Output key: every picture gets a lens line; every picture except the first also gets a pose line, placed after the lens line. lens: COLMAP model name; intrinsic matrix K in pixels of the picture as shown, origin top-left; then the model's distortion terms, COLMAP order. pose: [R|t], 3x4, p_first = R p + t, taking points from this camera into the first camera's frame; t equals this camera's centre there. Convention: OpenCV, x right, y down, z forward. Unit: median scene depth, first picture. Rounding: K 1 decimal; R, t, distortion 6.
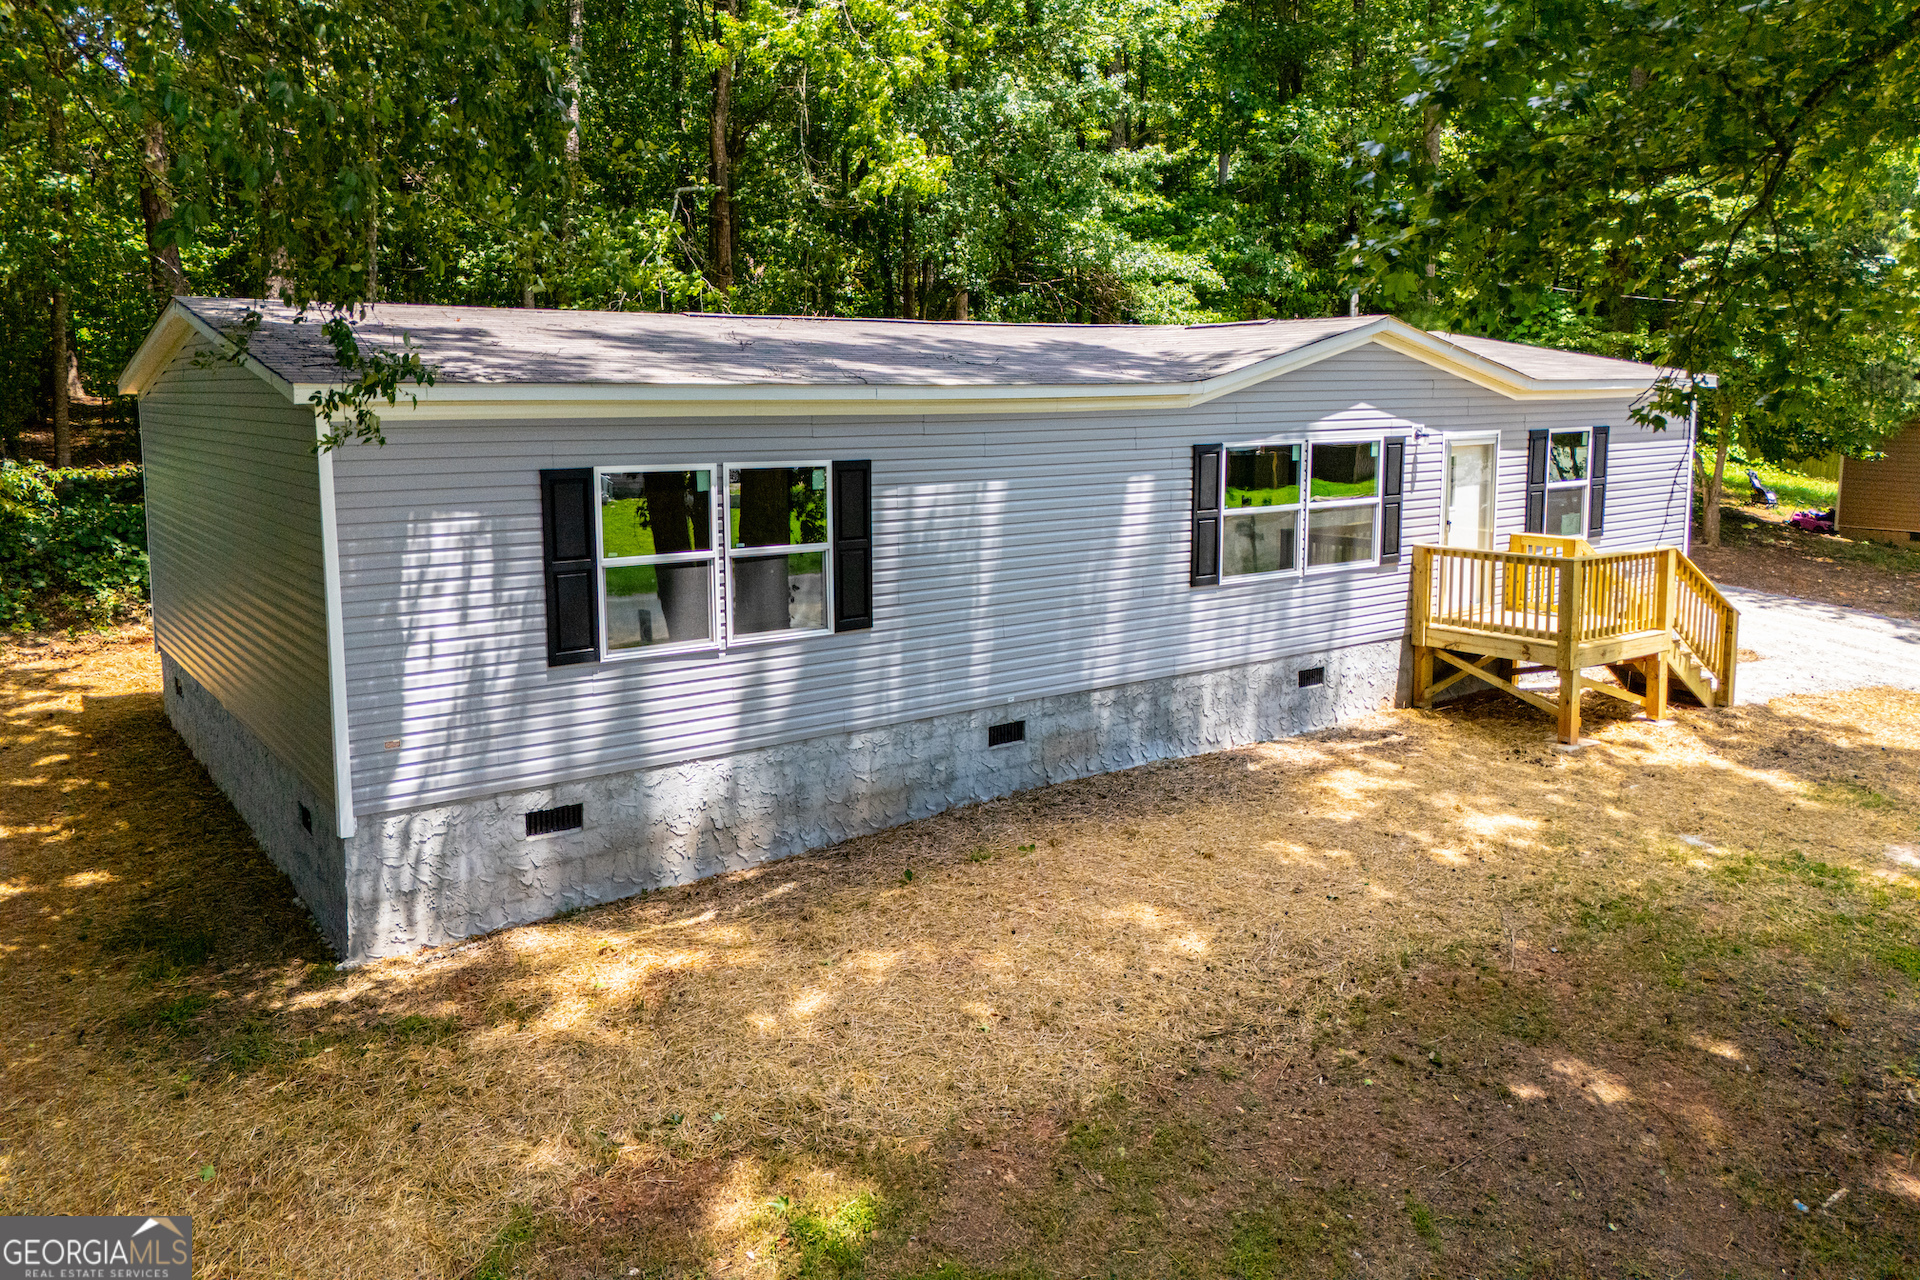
lens RADIAL K [[1411.2, 0, 962.9], [0, 1411.2, 550.4], [0, 0, 1]] dist [0.063586, -0.063292]
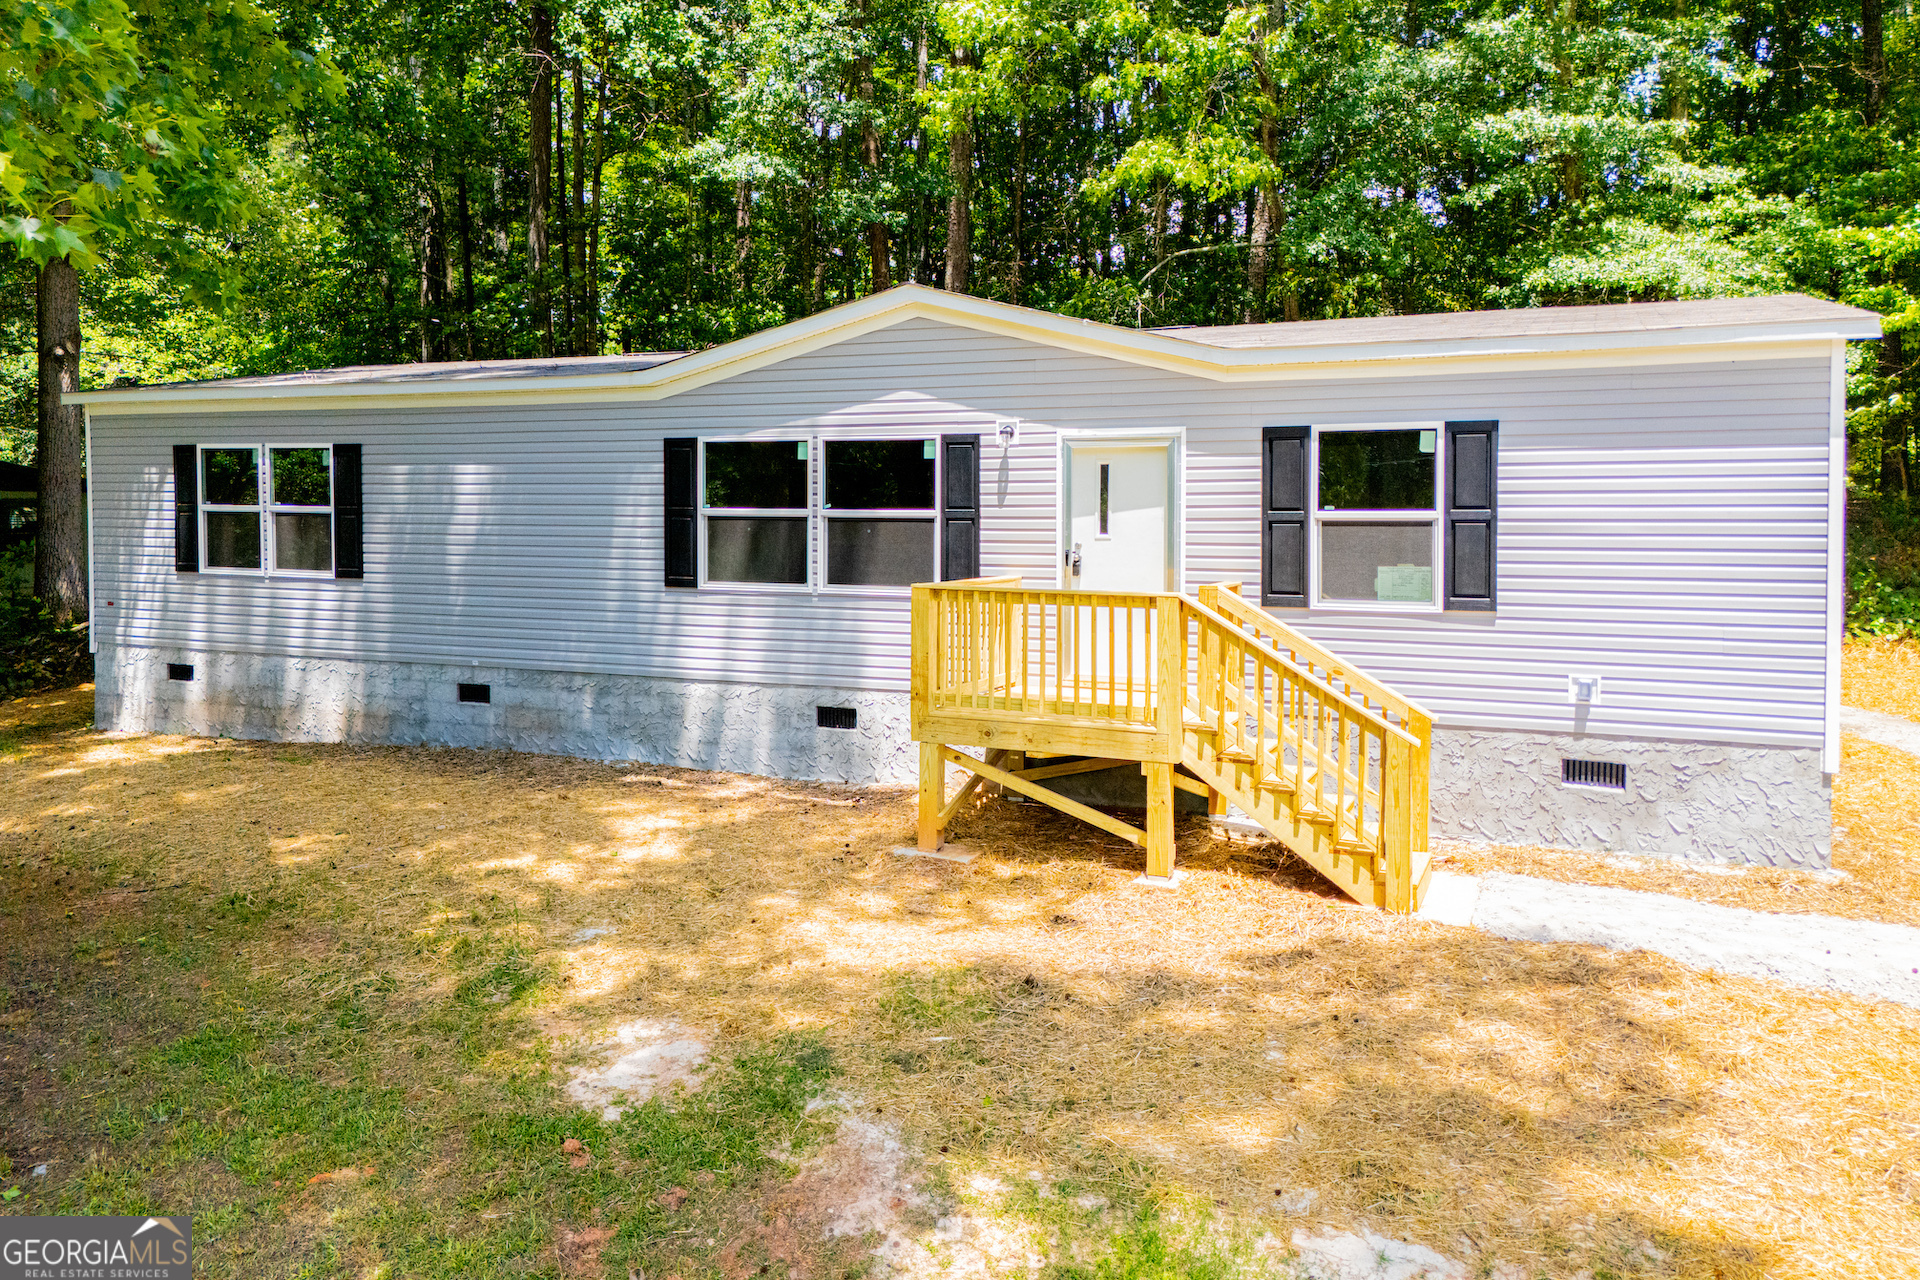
lens RADIAL K [[1411.2, 0, 962.9], [0, 1411.2, 550.4], [0, 0, 1]] dist [0.063586, -0.063292]
pose [[0.501033, 0.030022, -0.864907, 1.013227], [-0.109414, 0.993576, -0.028895, 0.006300], [0.858484, 0.109110, 0.501100, 0.640127]]
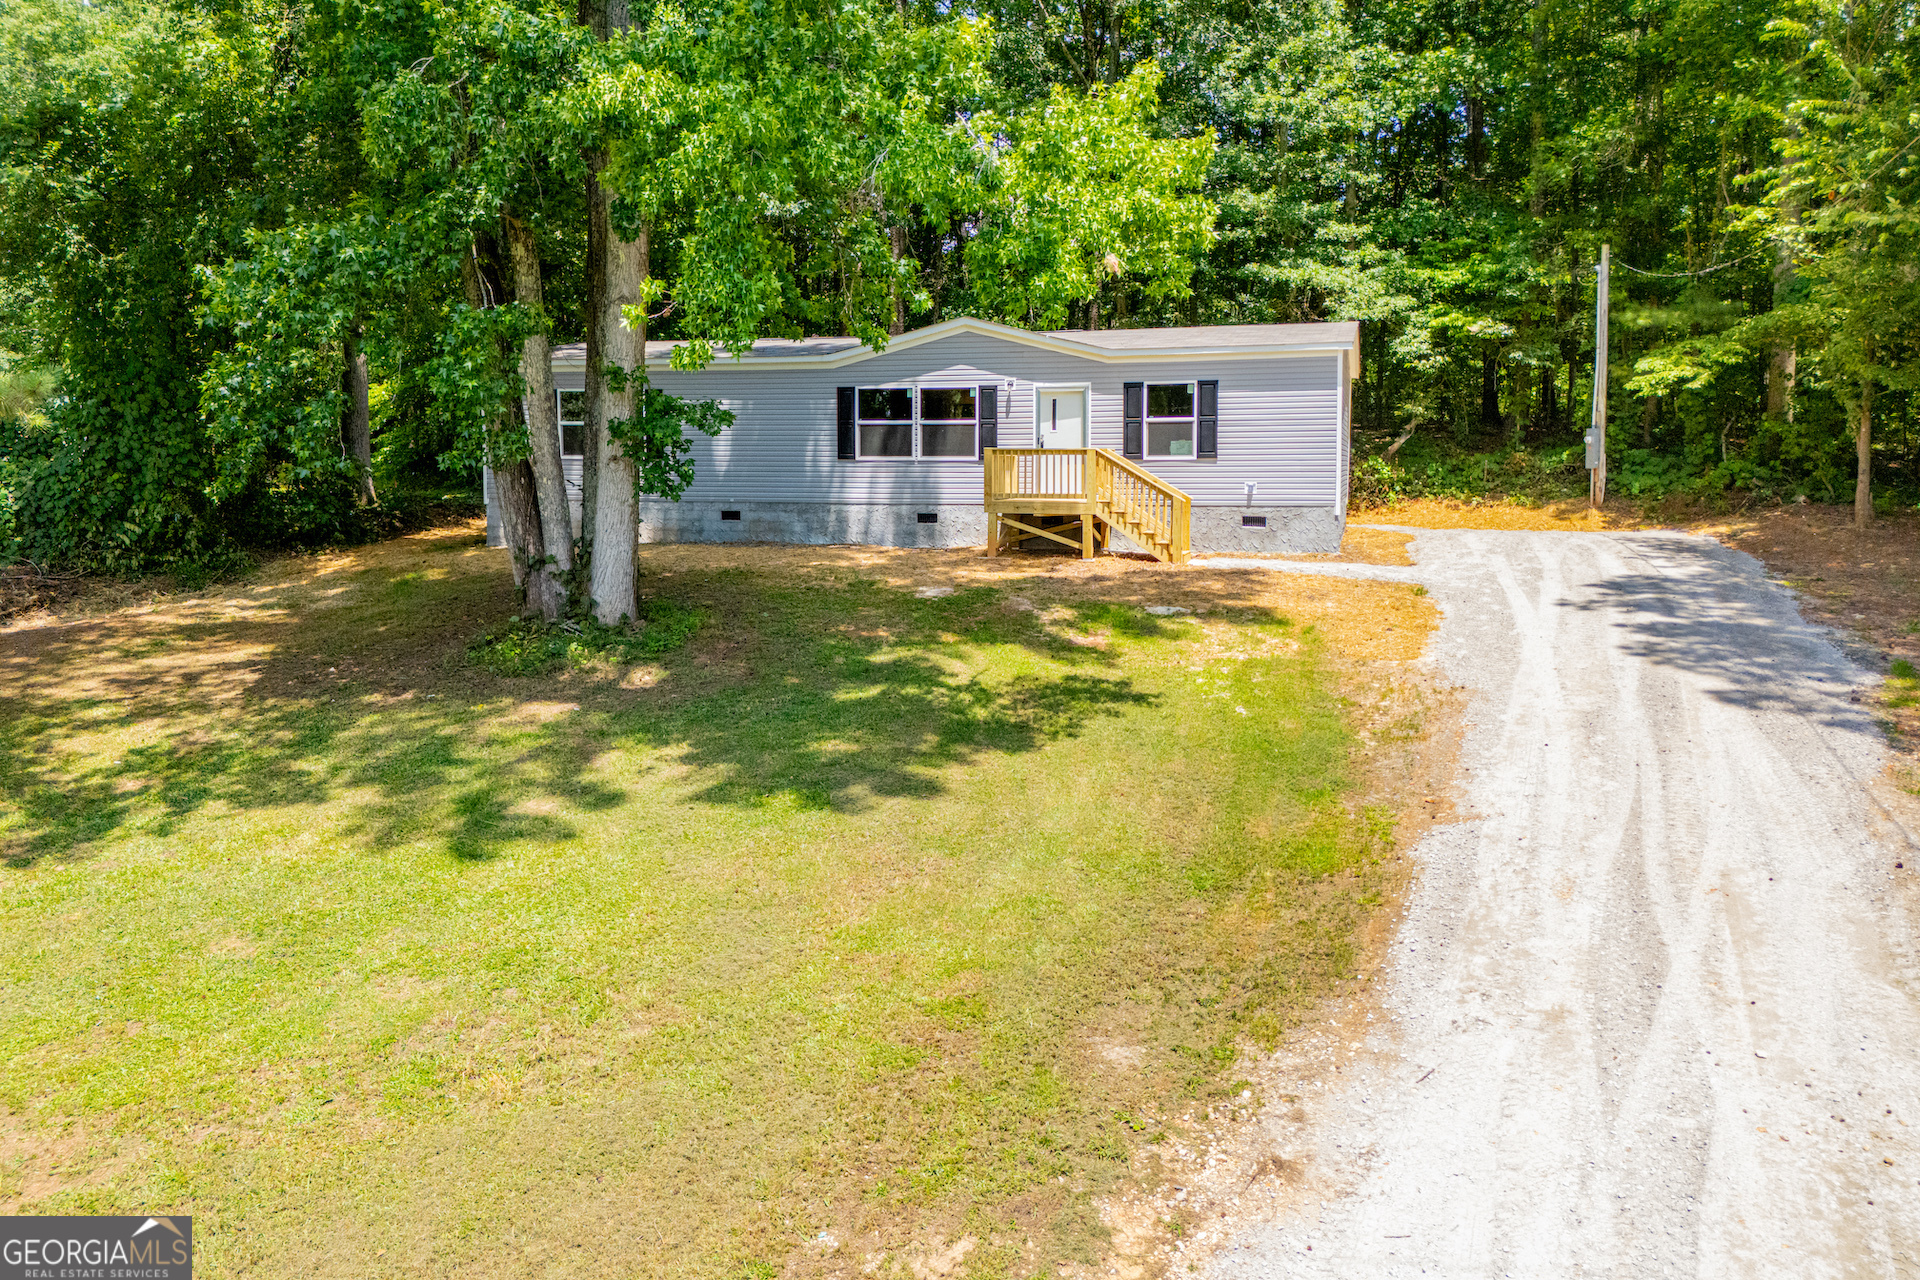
lens RADIAL K [[1377.3, 0, 961.4], [0, 1377.3, 555.0], [0, 0, 1]] dist [0.062943, -0.058317]
pose [[0.606360, 0.058226, -0.793056, 1.679584], [-0.096381, 0.995344, -0.000614, 0.133682], [0.789328, 0.076808, 0.609148, -0.029429]]
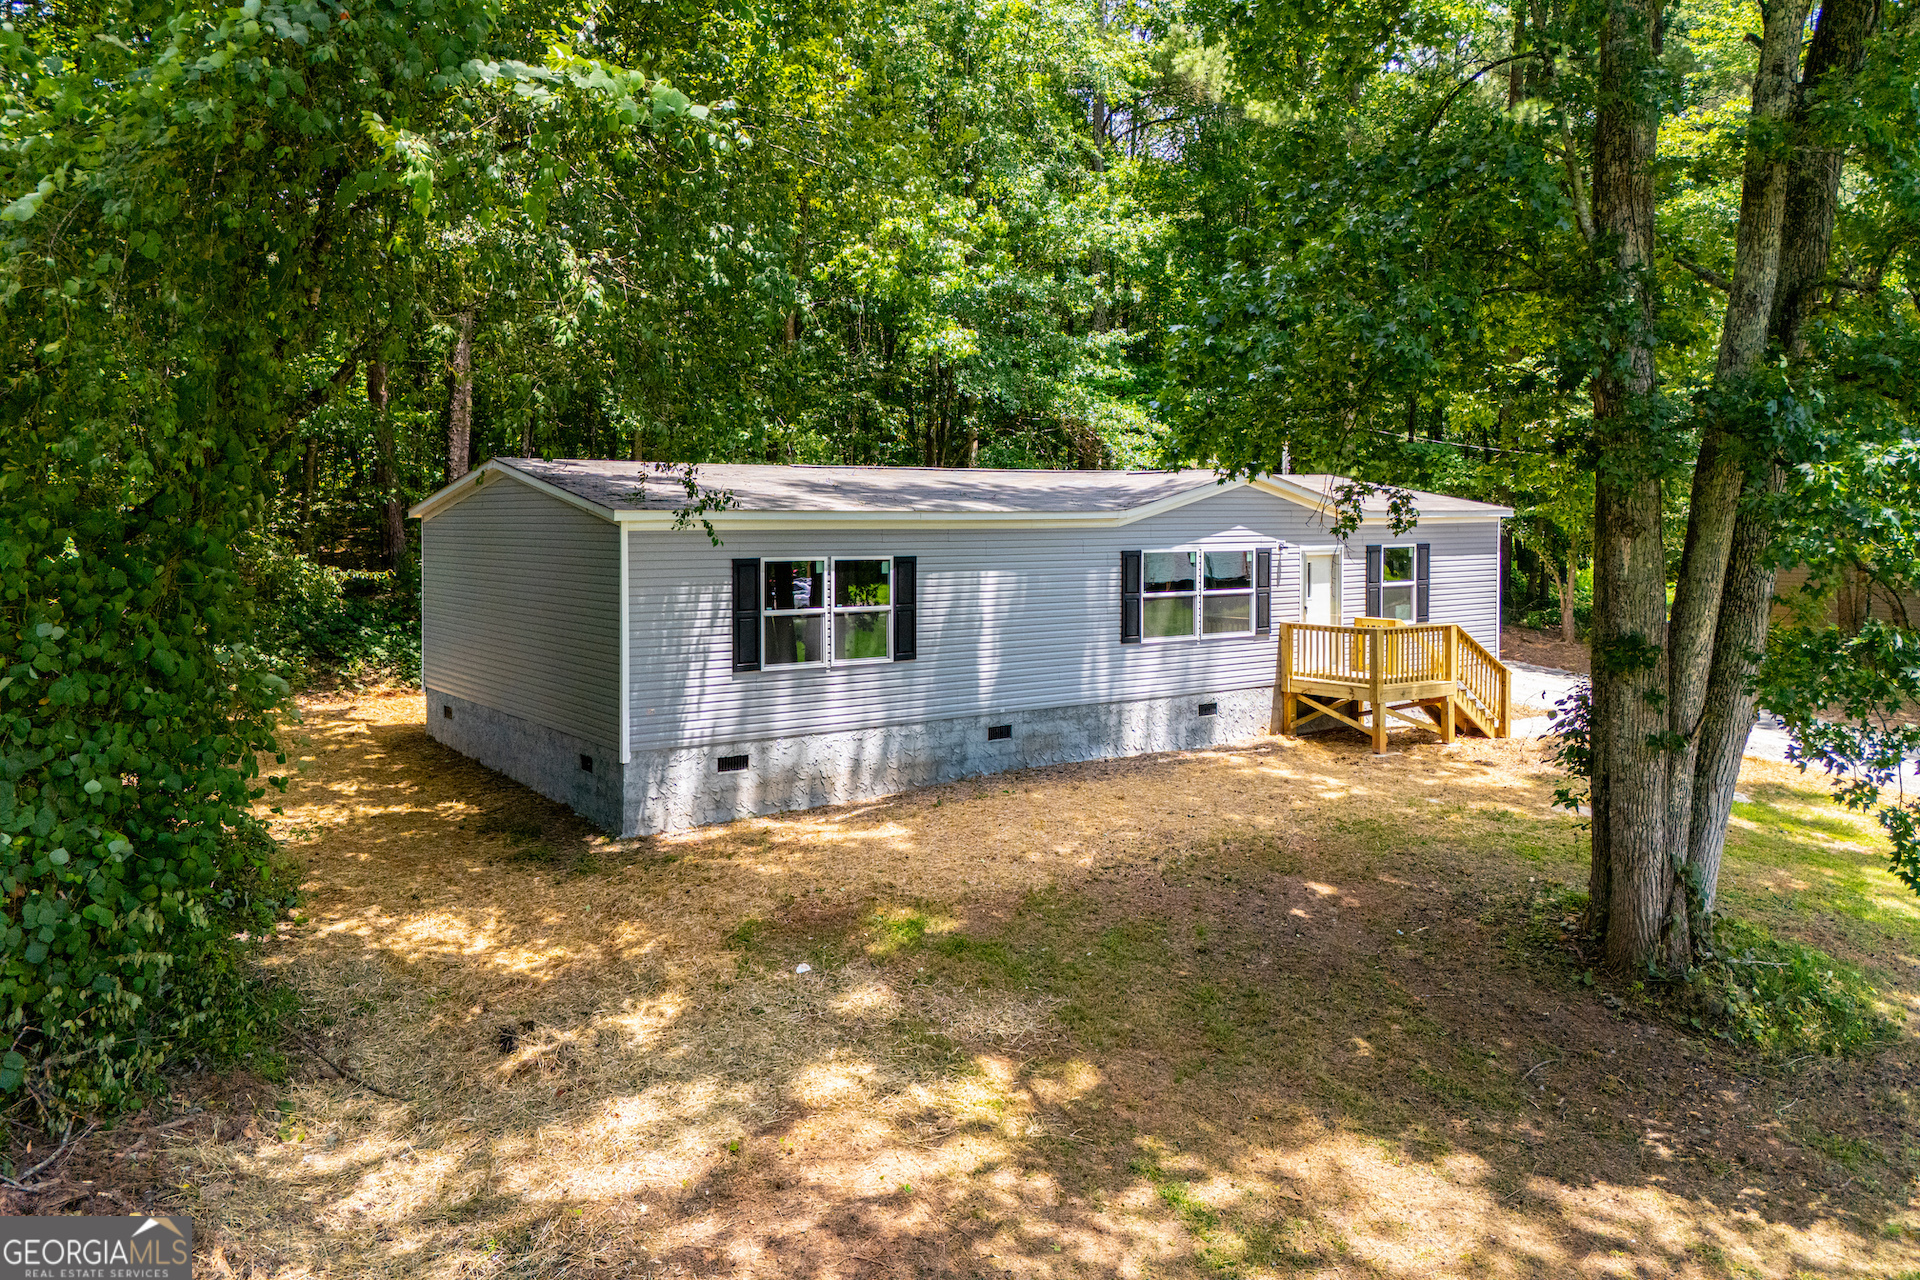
lens RADIAL K [[1411.2, 0, 962.9], [0, 1411.2, 550.4], [0, 0, 1]] dist [0.063586, -0.063292]
pose [[0.999959, 0.003576, -0.008262, 0.001910], [-0.004314, 0.995826, -0.091167, 0.060464], [0.007902, 0.091199, 0.995801, -0.492658]]
